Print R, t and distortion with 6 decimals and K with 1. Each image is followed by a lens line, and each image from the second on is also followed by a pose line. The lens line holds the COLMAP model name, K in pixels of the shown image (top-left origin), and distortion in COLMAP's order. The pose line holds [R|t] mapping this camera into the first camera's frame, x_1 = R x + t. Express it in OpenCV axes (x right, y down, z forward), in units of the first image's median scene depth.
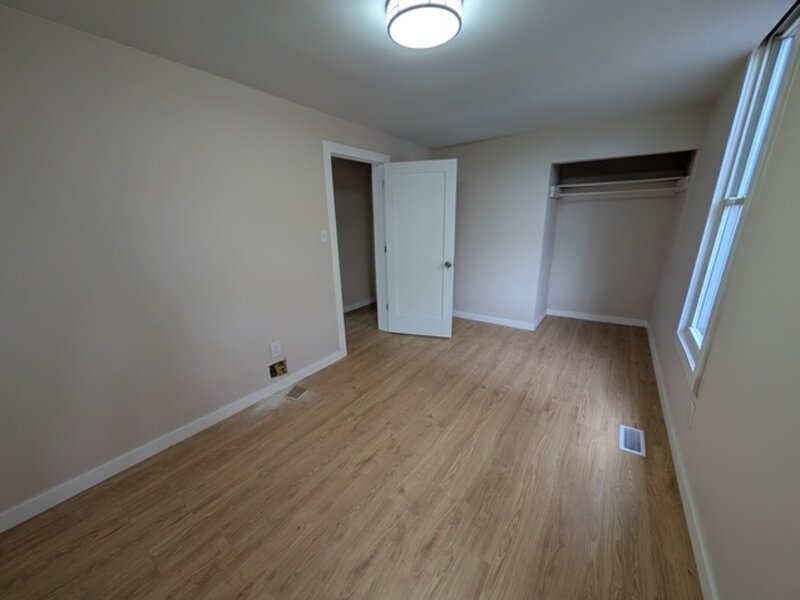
lens RADIAL K [[303.2, 0, 399.0], [0, 303.2, 302.9], [0, 0, 1]] dist [0.002385, 0.000069]
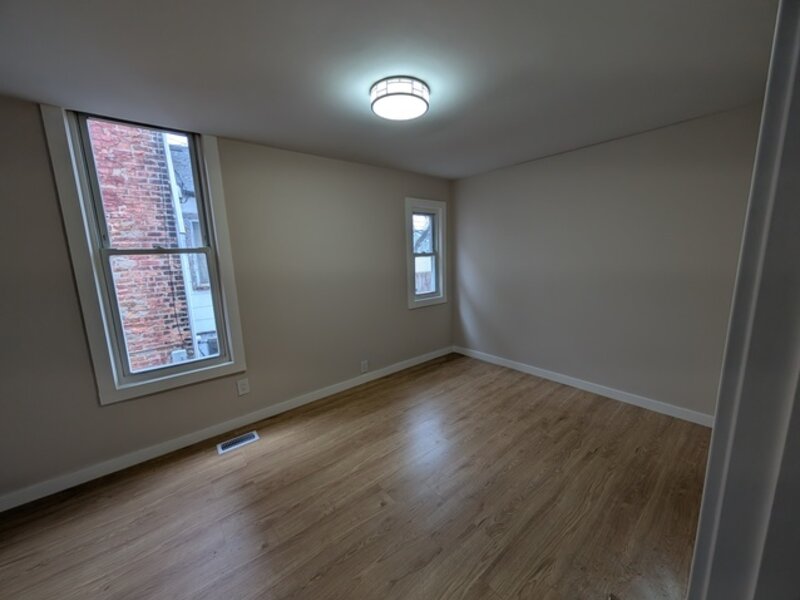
lens RADIAL K [[303.2, 0, 401.4], [0, 303.2, 301.3], [0, 0, 1]] dist [0.002385, 0.000069]
pose [[-0.963865, -0.000569, 0.266392, -0.174818], [0.116831, 0.897792, 0.424641, -0.495140], [-0.239406, 0.440419, -0.865284, 1.701296]]
